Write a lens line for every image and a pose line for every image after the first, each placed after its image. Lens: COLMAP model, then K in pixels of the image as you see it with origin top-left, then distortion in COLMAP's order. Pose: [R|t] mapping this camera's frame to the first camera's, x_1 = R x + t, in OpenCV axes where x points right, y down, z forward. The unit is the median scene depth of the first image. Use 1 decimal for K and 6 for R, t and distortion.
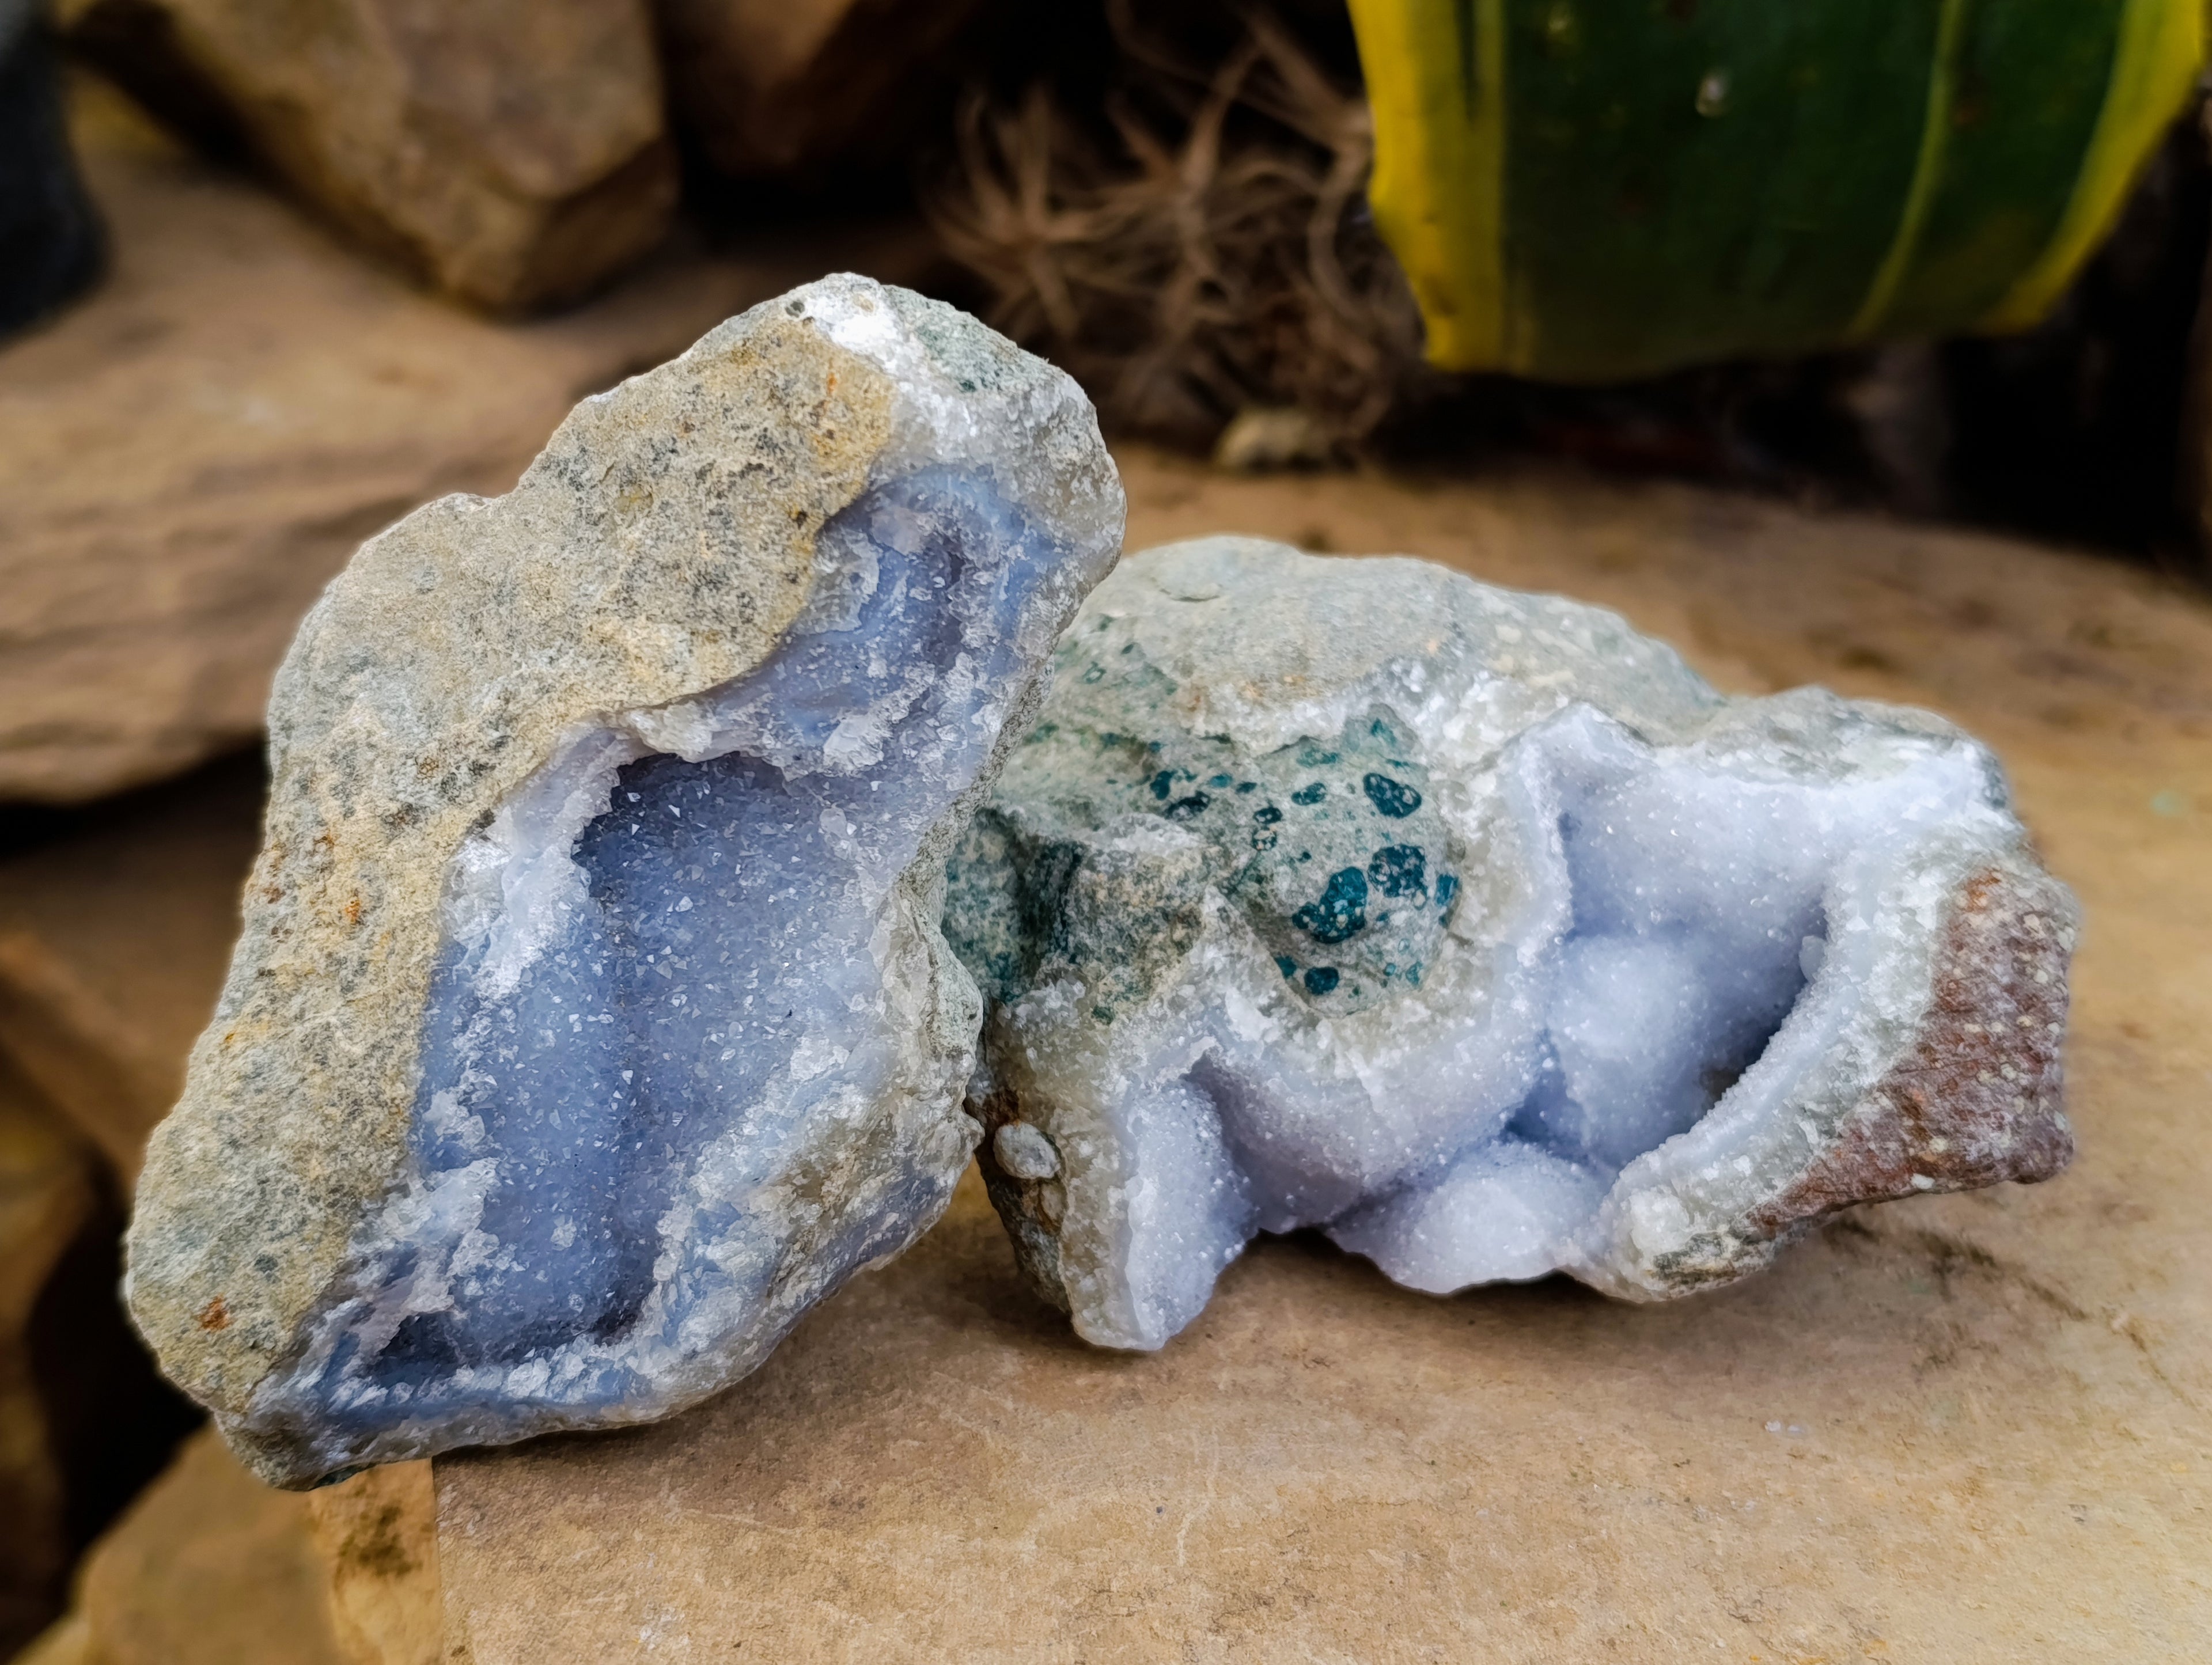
lens RADIAL K [[3238.8, 0, 1175.3], [0, 3238.8, 834.9], [0, 0, 1]] dist [0.389813, -2.549990]
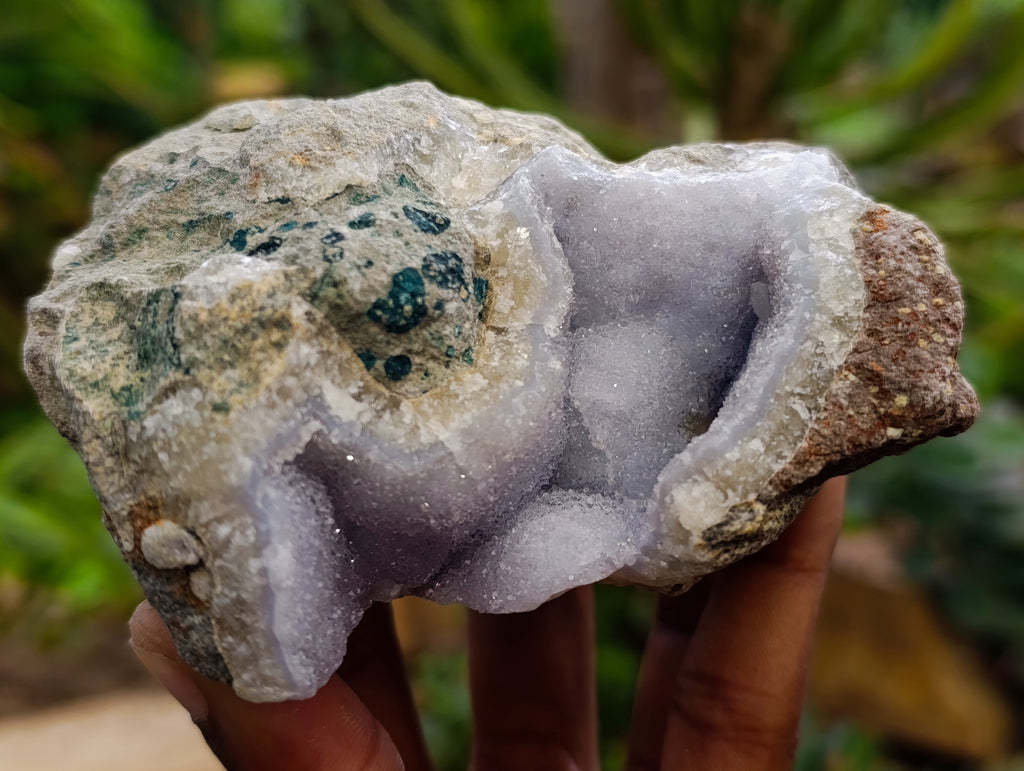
lens RADIAL K [[1489.8, 0, 512.0], [0, 1489.8, 385.5], [0, 0, 1]] dist [0.390274, -2.330571]
pose [[0.968327, -0.152511, 0.197694, -0.026239], [0.176705, 0.977978, -0.111059, 0.123248], [-0.176402, 0.142475, 0.973952, 0.445992]]
